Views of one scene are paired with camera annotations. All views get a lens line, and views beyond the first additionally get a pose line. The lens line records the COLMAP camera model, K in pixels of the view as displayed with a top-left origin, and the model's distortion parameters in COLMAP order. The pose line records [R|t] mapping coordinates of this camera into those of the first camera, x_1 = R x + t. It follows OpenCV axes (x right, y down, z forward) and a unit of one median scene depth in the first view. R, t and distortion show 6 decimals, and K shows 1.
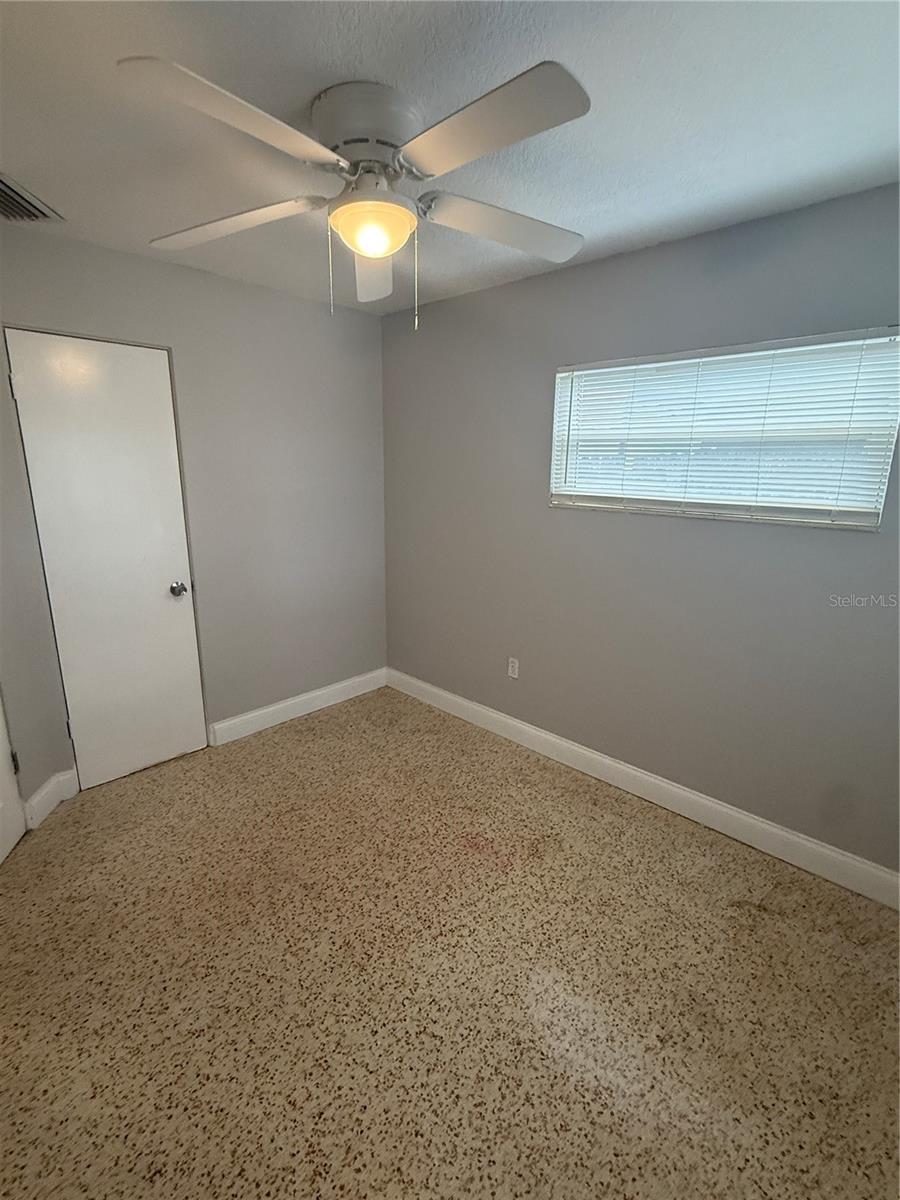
lens RADIAL K [[552.9, 0, 449.0], [0, 552.9, 597.5], [0, 0, 1]] dist [-0.000723, 0.000614]
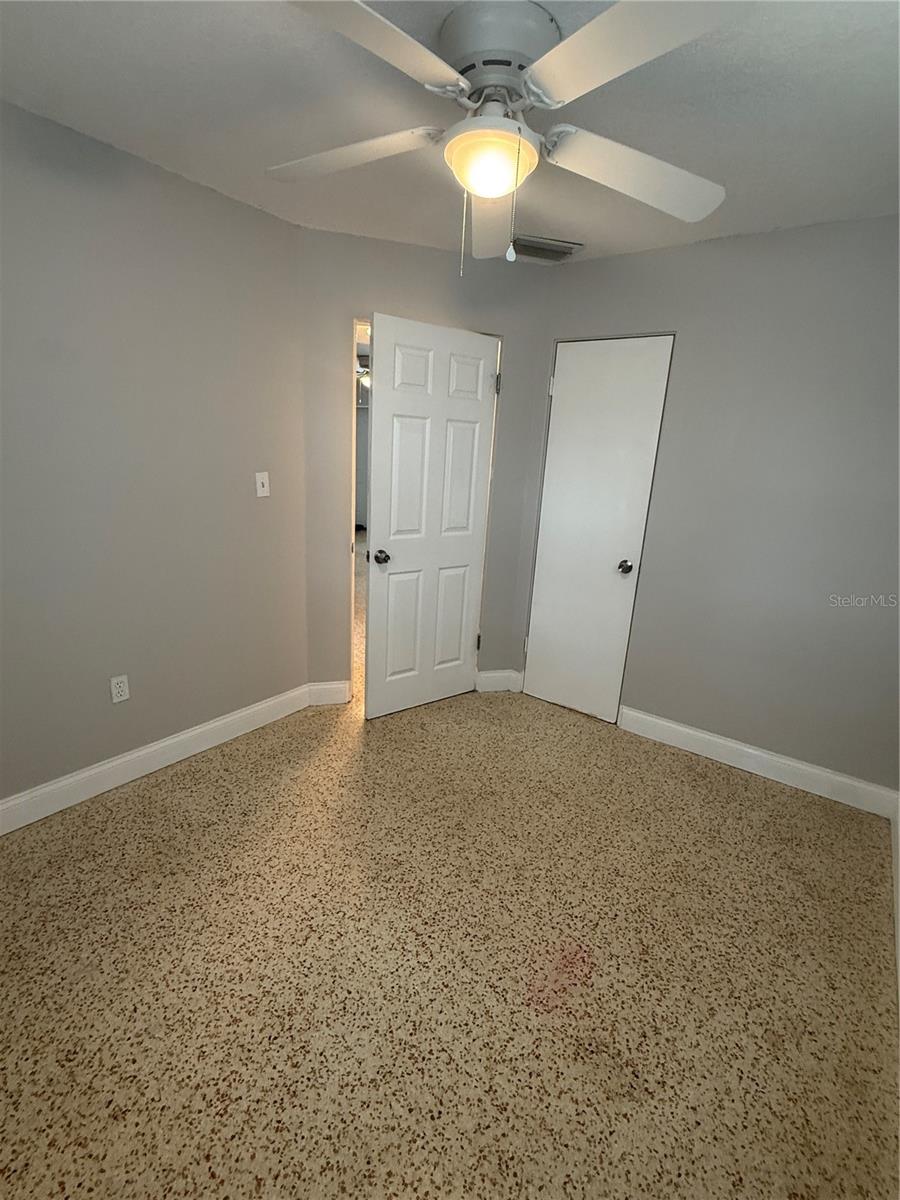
lens RADIAL K [[552.9, 0, 446.5], [0, 552.9, 597.3], [0, 0, 1]] dist [-0.000723, 0.000614]
pose [[0.132006, 0.258092, -0.957059, 0.867328], [-0.287742, 0.933912, 0.212162, -0.152698], [0.948567, 0.247379, 0.197546, 0.856715]]
